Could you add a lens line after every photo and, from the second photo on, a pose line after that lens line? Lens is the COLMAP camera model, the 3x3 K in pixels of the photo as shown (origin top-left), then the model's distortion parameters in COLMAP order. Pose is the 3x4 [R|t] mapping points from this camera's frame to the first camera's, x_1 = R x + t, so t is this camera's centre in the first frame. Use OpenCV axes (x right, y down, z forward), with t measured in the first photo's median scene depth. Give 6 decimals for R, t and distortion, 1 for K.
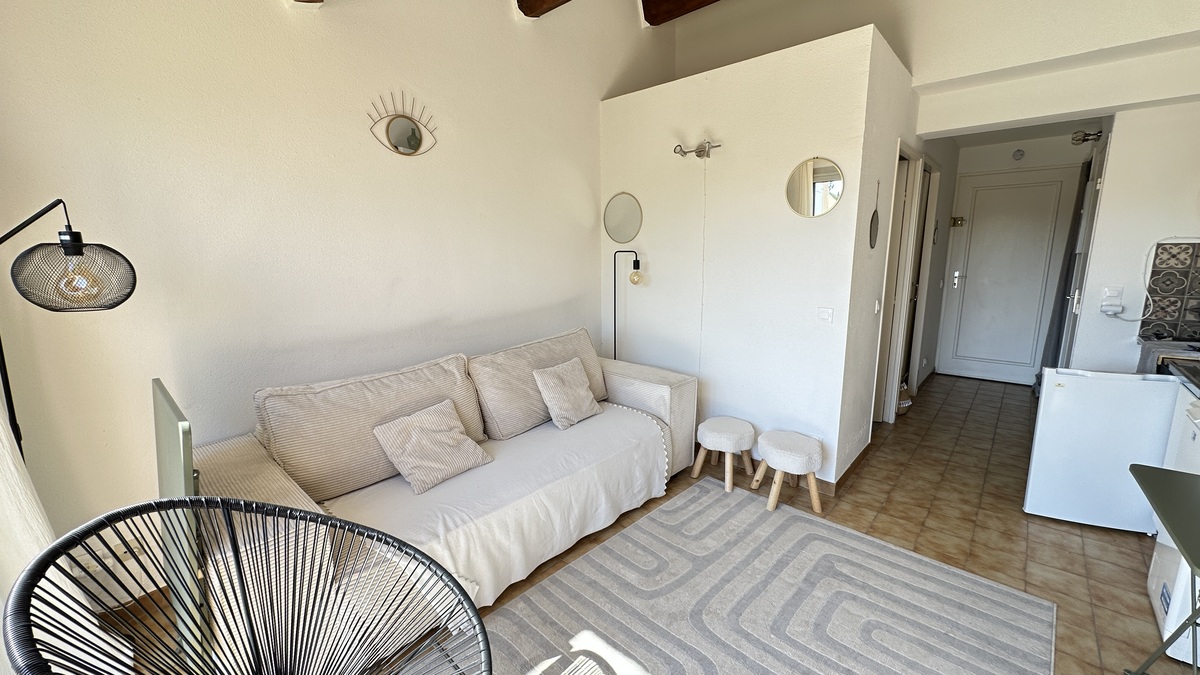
lens RADIAL K [[479.8, 0, 600.0], [0, 479.8, 337.5], [0, 0, 1]] dist [0.000292, 0.000108]
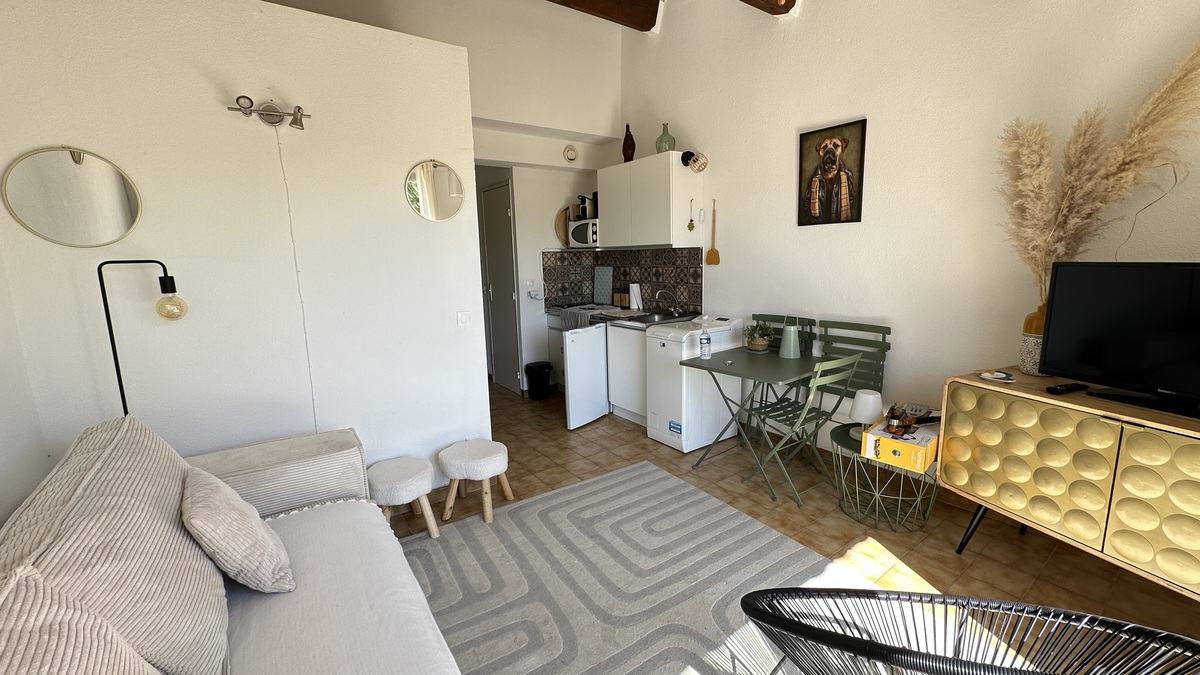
lens RADIAL K [[479.8, 0, 600.0], [0, 479.8, 337.5], [0, 0, 1]] dist [0.000292, 0.000108]
pose [[0.213435, -0.163439, 0.963189, -0.542410], [0.199344, 0.972451, 0.120837, -0.085705], [-0.956403, 0.166215, 0.240135, 0.573835]]
